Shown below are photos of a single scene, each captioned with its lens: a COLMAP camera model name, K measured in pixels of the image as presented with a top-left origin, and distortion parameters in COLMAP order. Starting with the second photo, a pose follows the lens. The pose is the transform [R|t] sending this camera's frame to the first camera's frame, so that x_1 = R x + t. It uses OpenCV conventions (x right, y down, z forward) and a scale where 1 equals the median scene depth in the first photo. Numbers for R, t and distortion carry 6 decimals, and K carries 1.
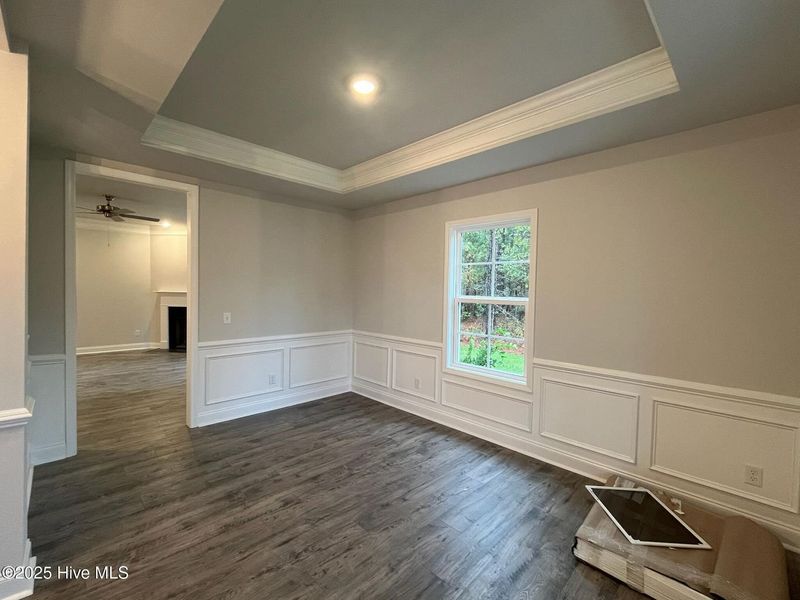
lens RADIAL K [[350.7, 0, 397.0], [0, 350.7, 298.7], [0, 0, 1]] dist [-0.004051, -0.000050]
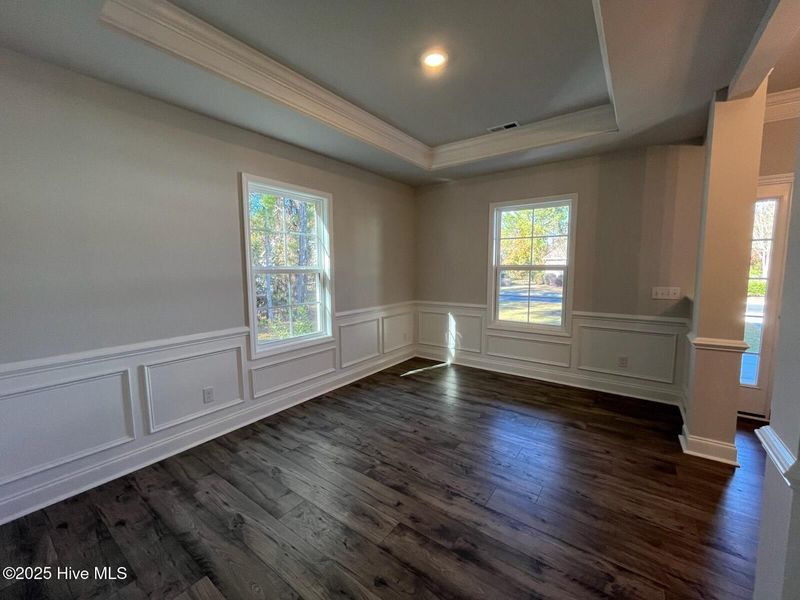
lens RADIAL K [[325.3, 0, 393.9], [0, 325.3, 297.6], [0, 0, 1]] dist [-0.004426, 0.000341]
pose [[-0.149778, -0.114852, 0.982026, -0.749213], [0.029399, 0.992274, 0.120535, -0.026560], [-0.988282, 0.046924, -0.145244, 0.876399]]
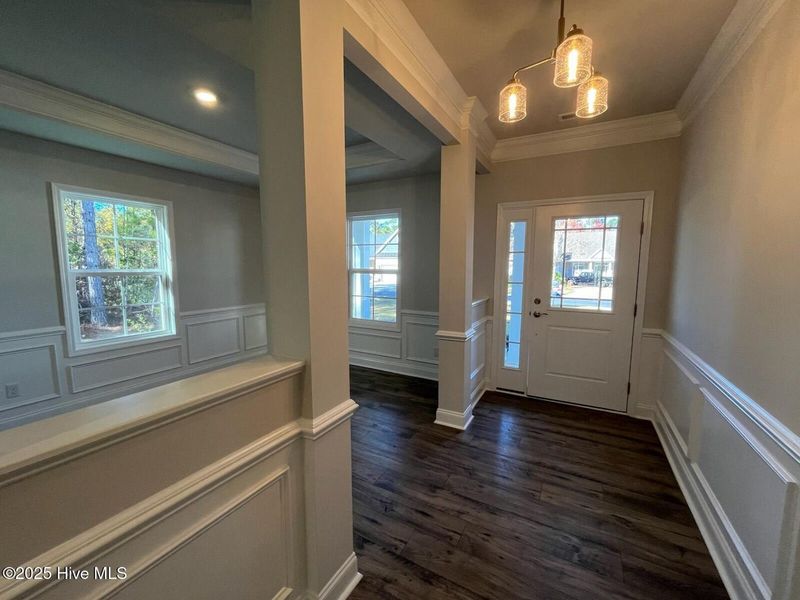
lens RADIAL K [[325.3, 0, 396.8], [0, 325.3, 297.1], [0, 0, 1]] dist [-0.004426, 0.000341]
pose [[-0.272804, -0.118284, 0.954771, -0.901511], [0.014509, 0.991794, 0.127017, -0.036819], [-0.961960, 0.048503, -0.268849, 0.605325]]
